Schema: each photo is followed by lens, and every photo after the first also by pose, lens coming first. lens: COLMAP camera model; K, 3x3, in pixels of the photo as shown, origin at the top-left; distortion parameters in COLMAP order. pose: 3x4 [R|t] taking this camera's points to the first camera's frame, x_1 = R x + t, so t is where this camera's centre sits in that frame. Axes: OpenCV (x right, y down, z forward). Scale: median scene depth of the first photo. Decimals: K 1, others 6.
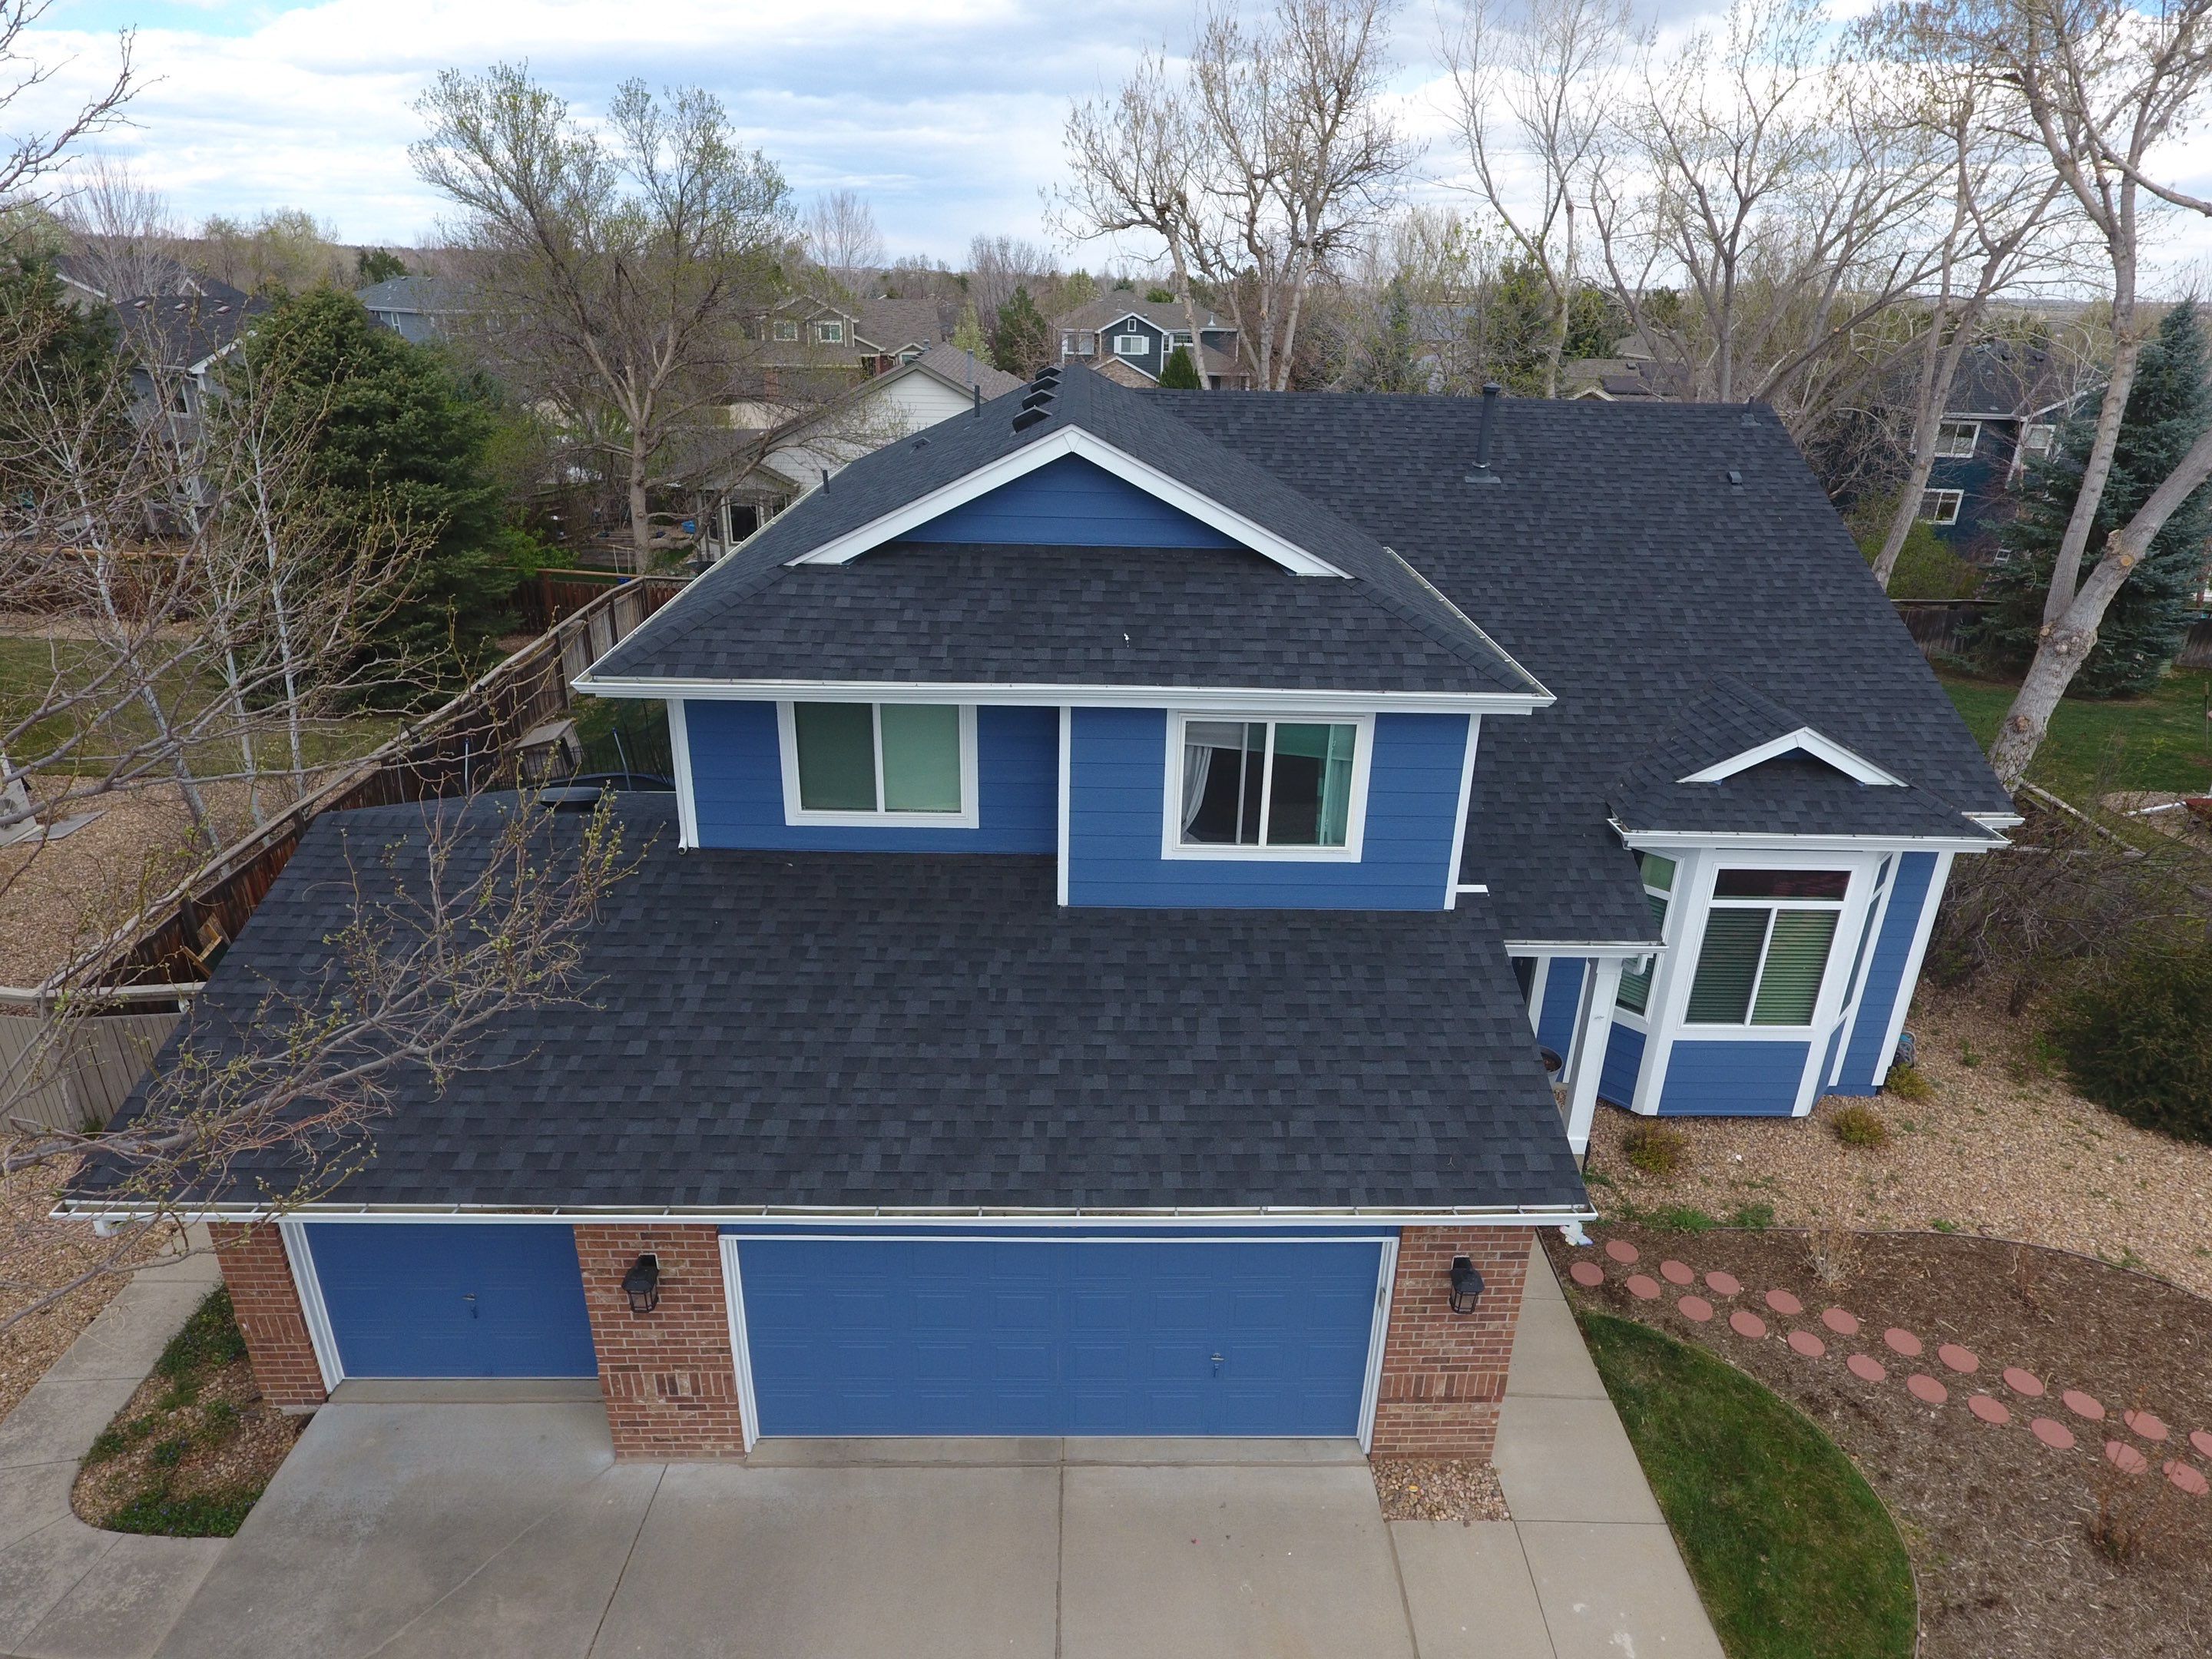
lens RADIAL K [[1295.5, 0, 1125.3], [0, 1295.5, 815.3], [0, 0, 1]] dist [0.000004, -0.002729]
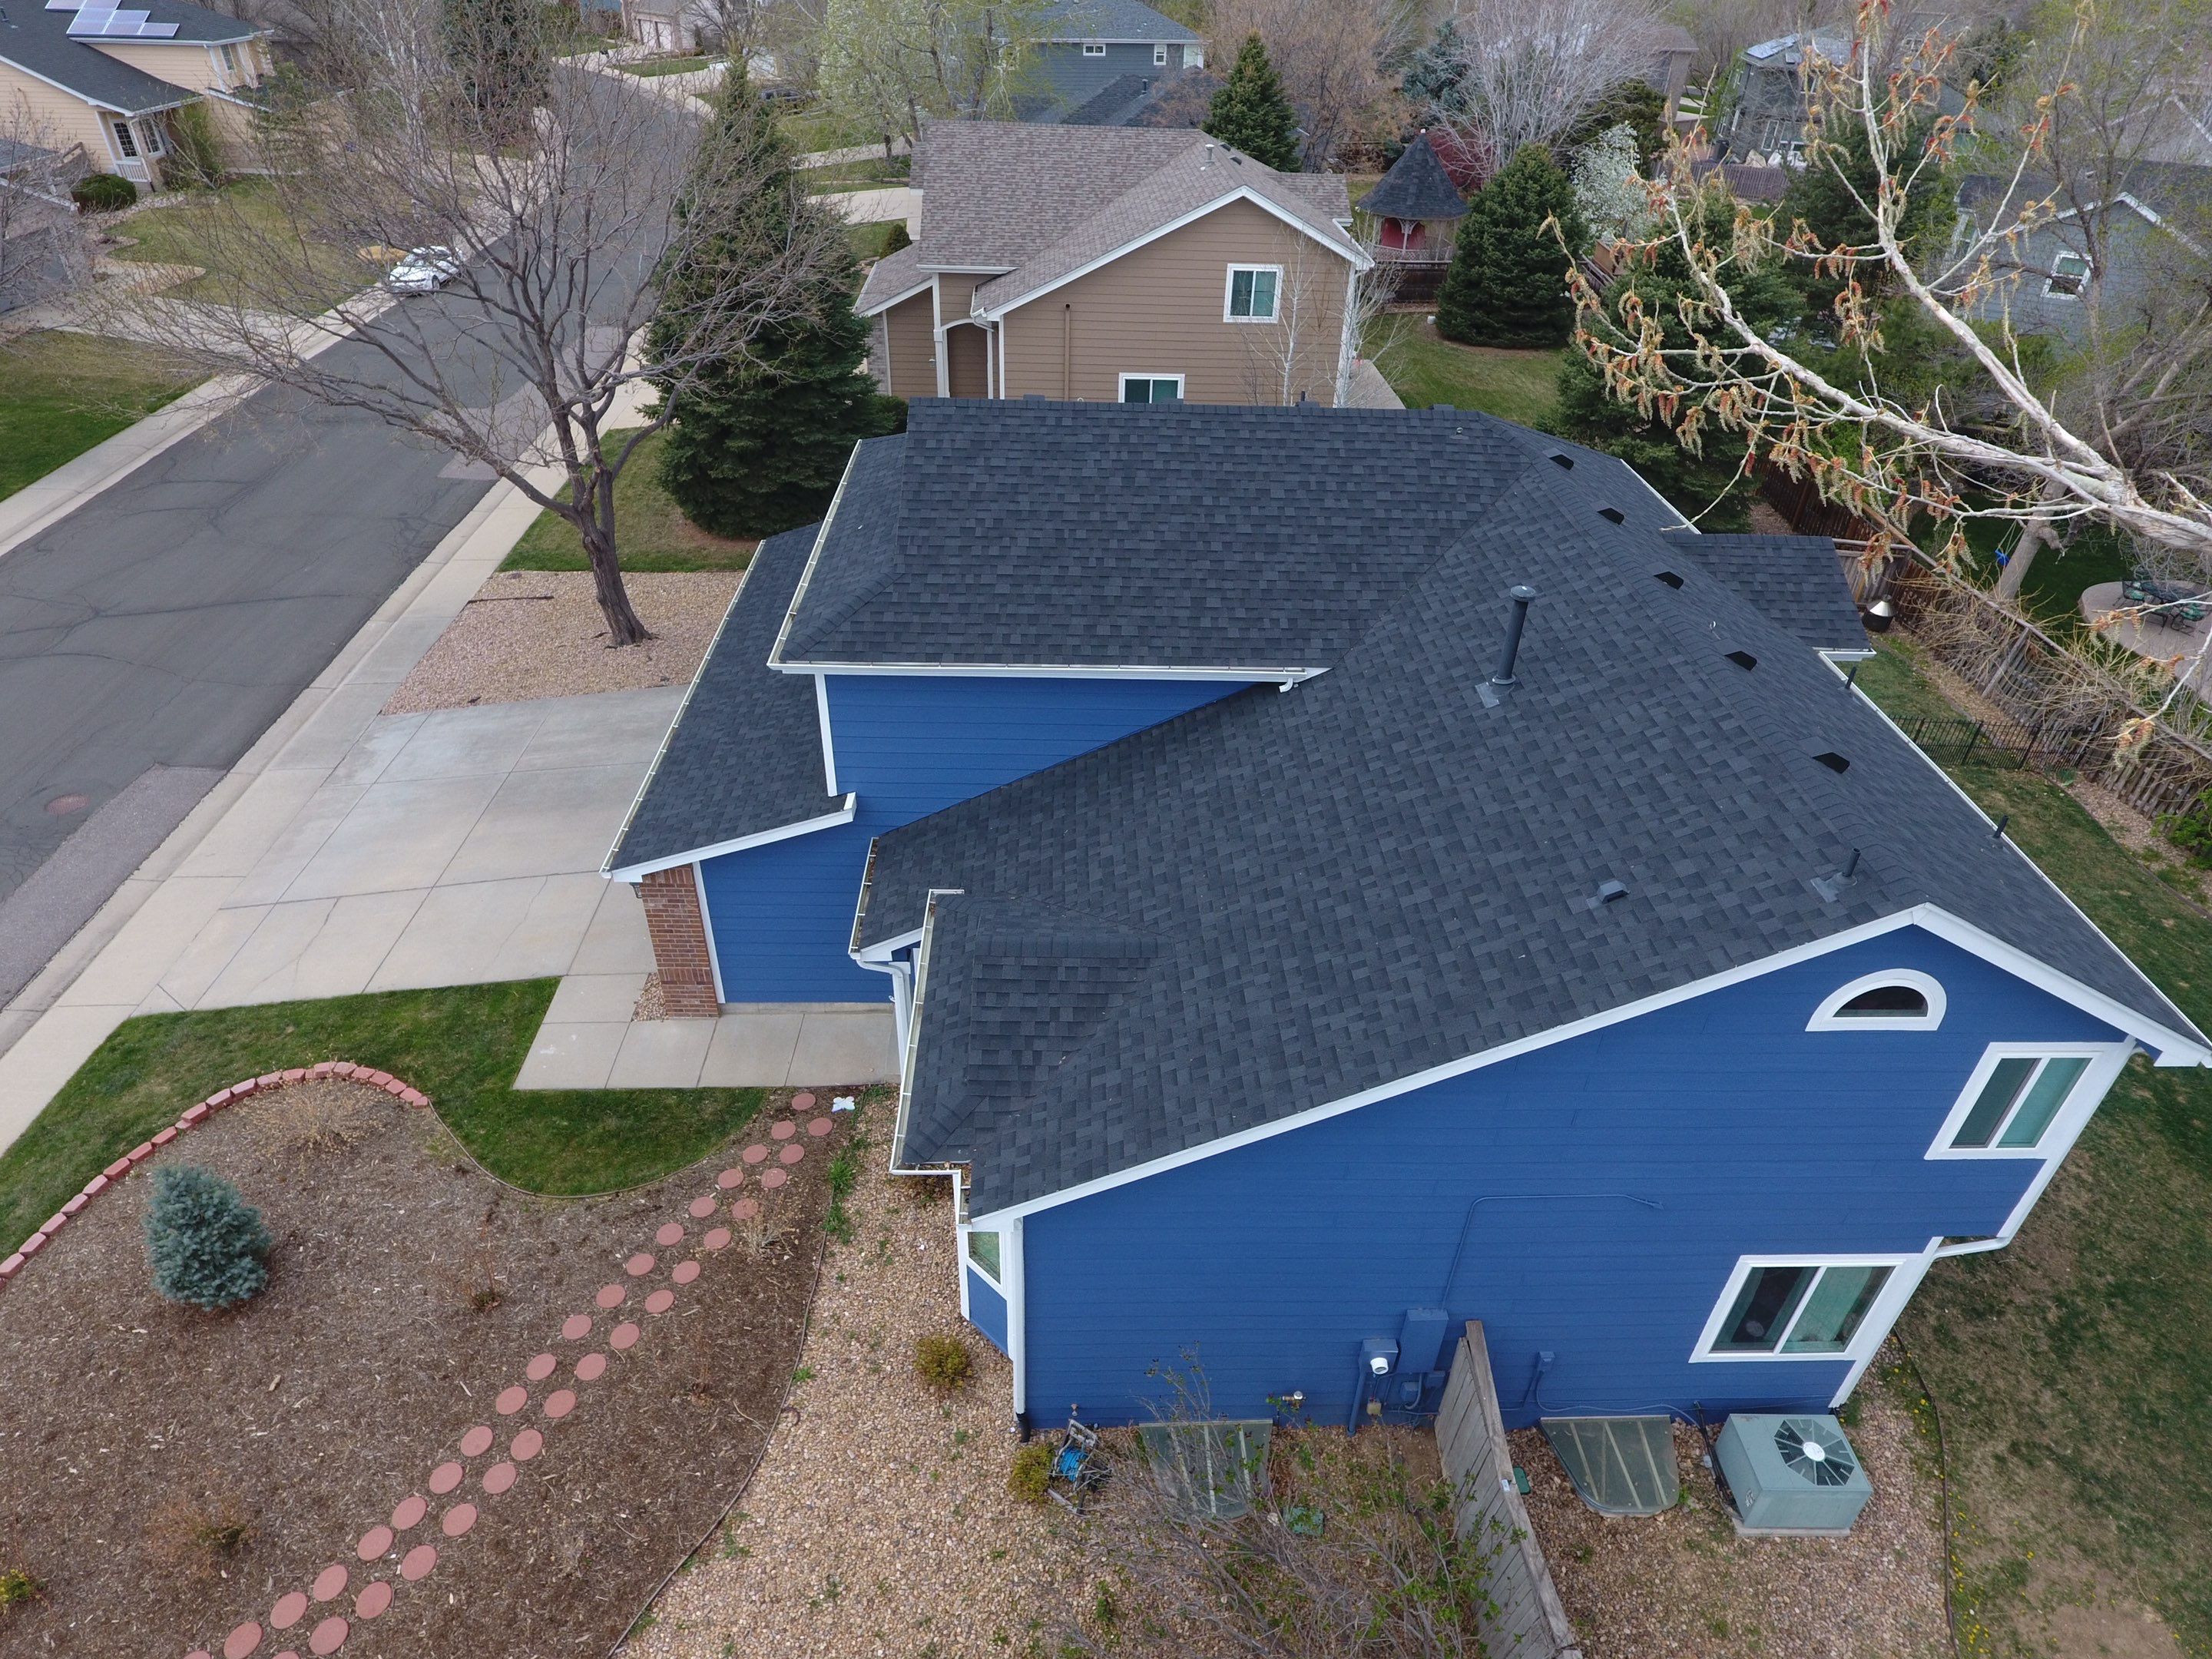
lens RADIAL K [[1295.5, 0, 1125.3], [0, 1295.5, 815.3], [0, 0, 1]] dist [0.000004, -0.002729]
pose [[0.011597, 0.549210, -0.835604, 1.417041], [-0.419220, 0.761343, 0.494583, -0.730823], [0.907811, 0.344566, 0.239069, 0.937931]]
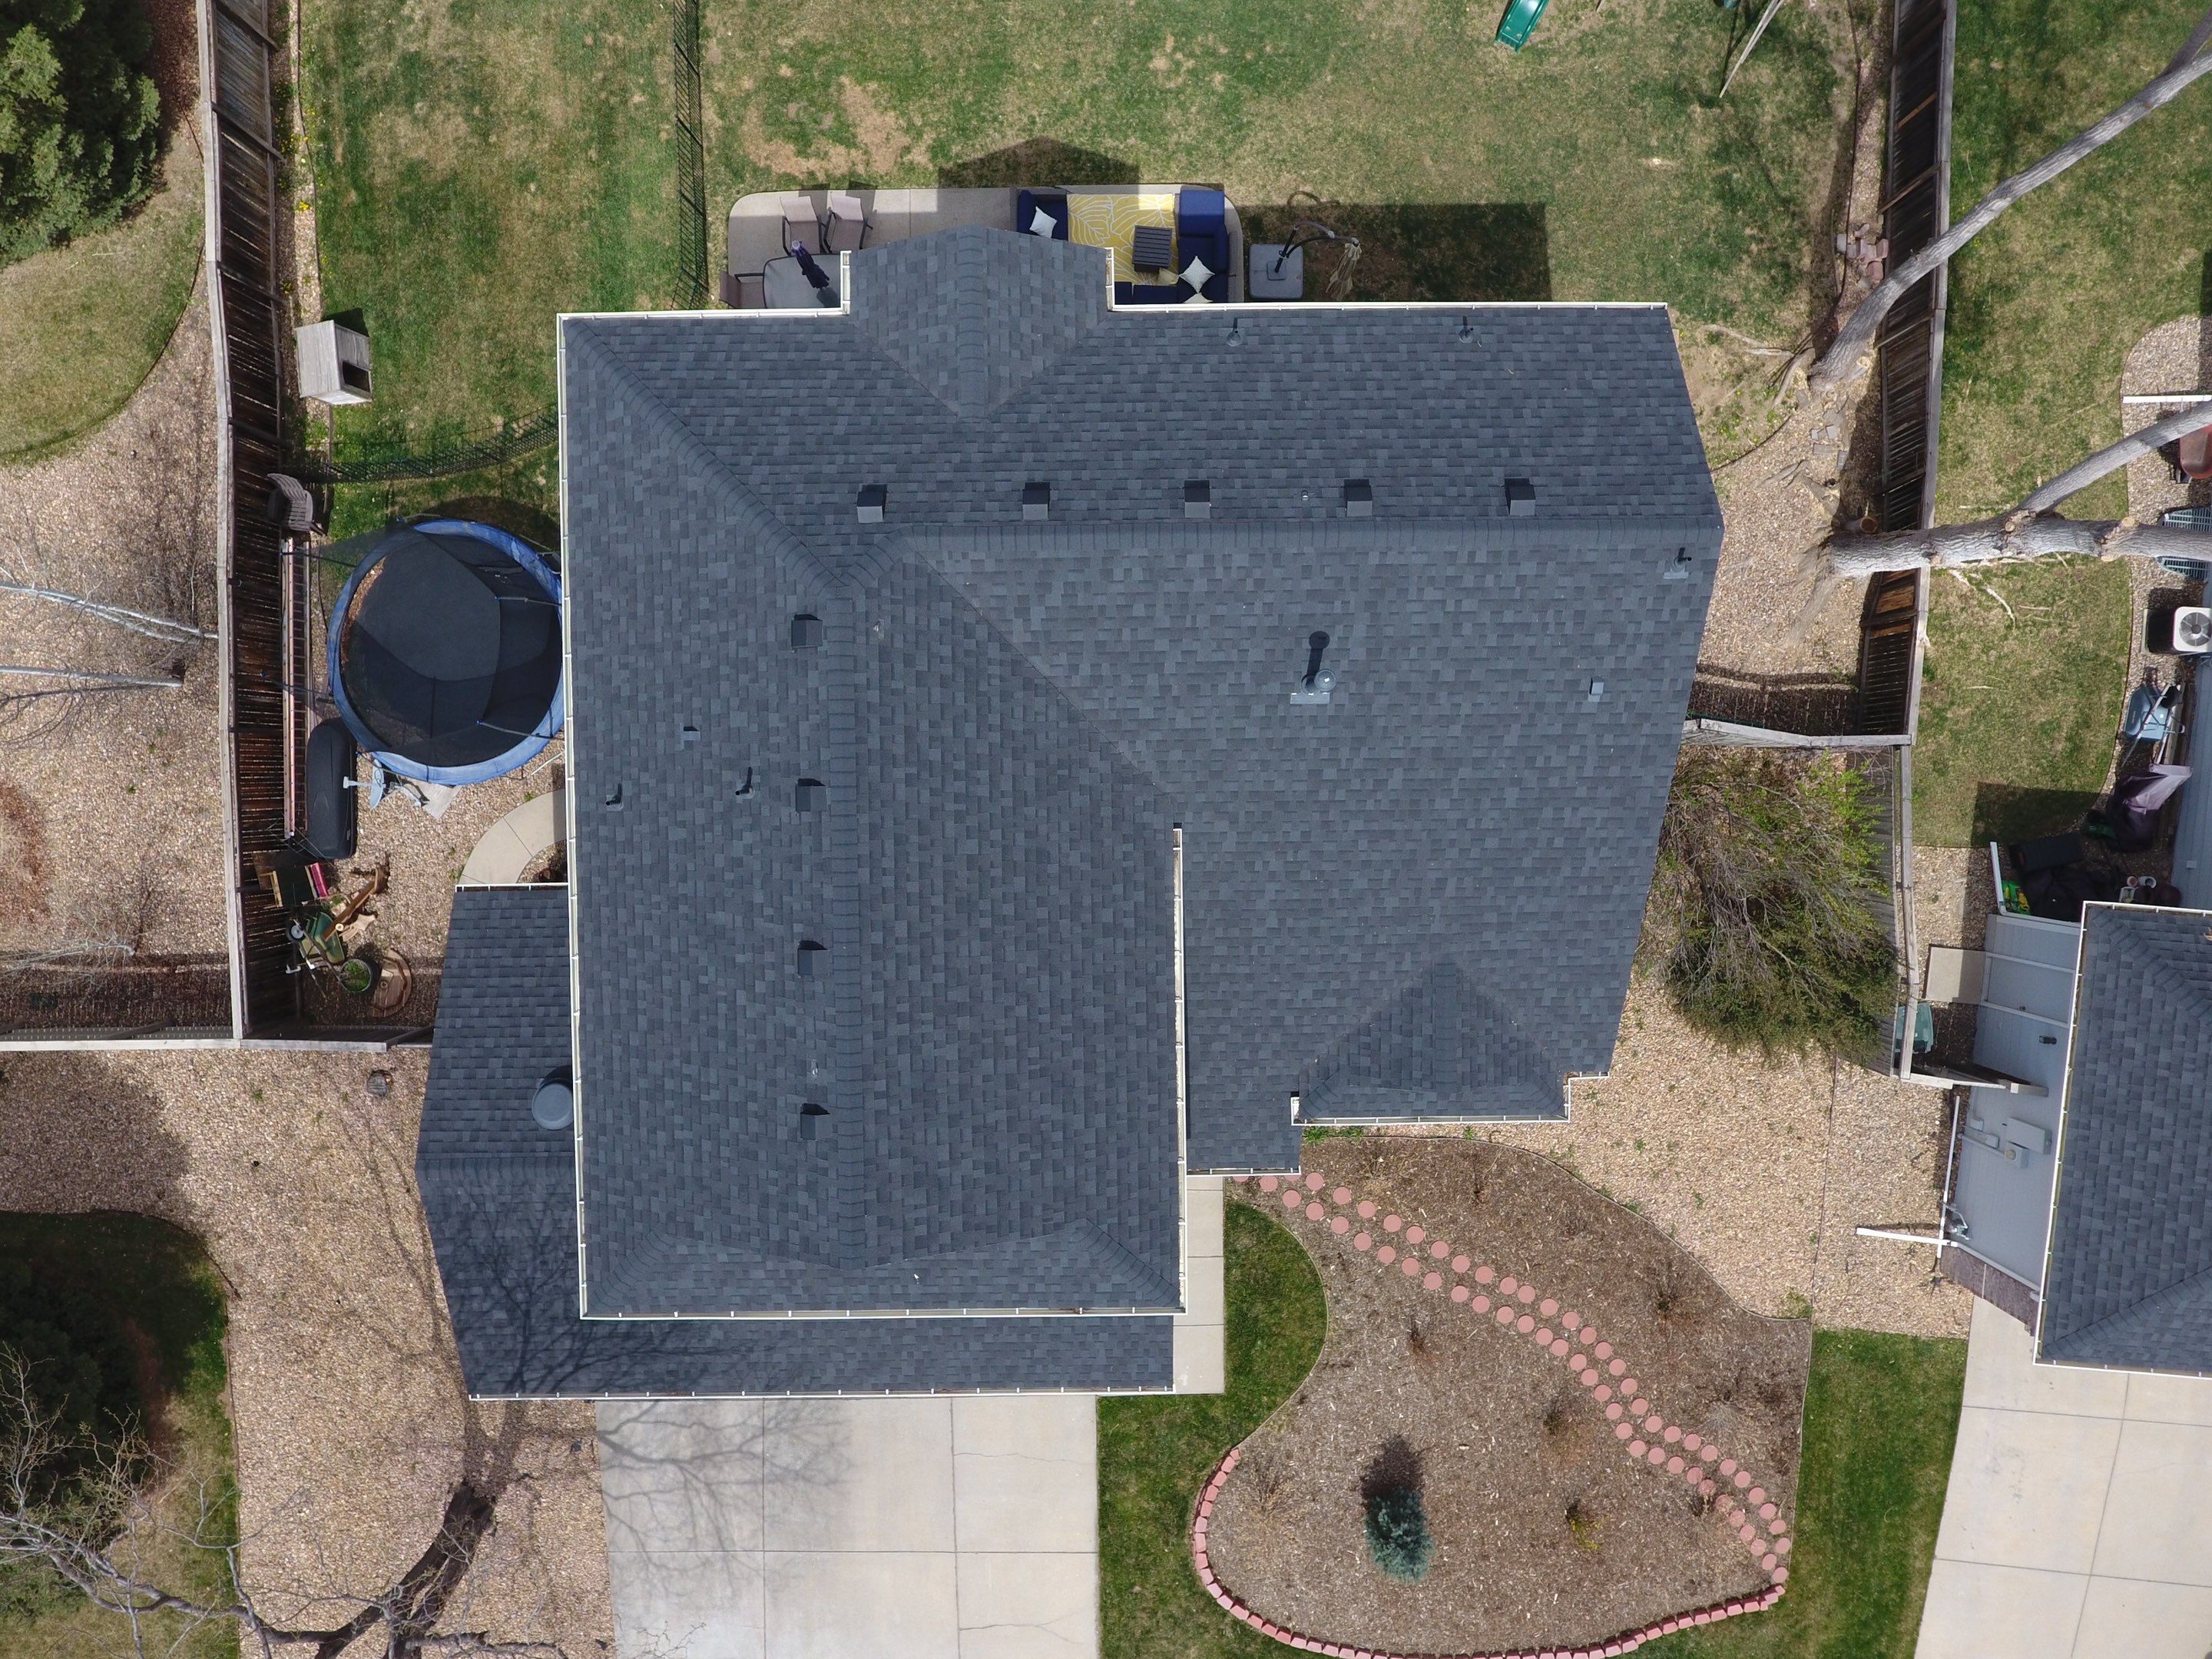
lens RADIAL K [[1295.5, 0, 1125.3], [0, 1295.5, 815.3], [0, 0, 1]] dist [0.000004, -0.002729]
pose [[0.999611, 0.015657, -0.023090, 0.247212], [0.015923, 0.359403, 0.933047, -1.580523], [0.022907, -0.933051, 0.359014, 0.871934]]
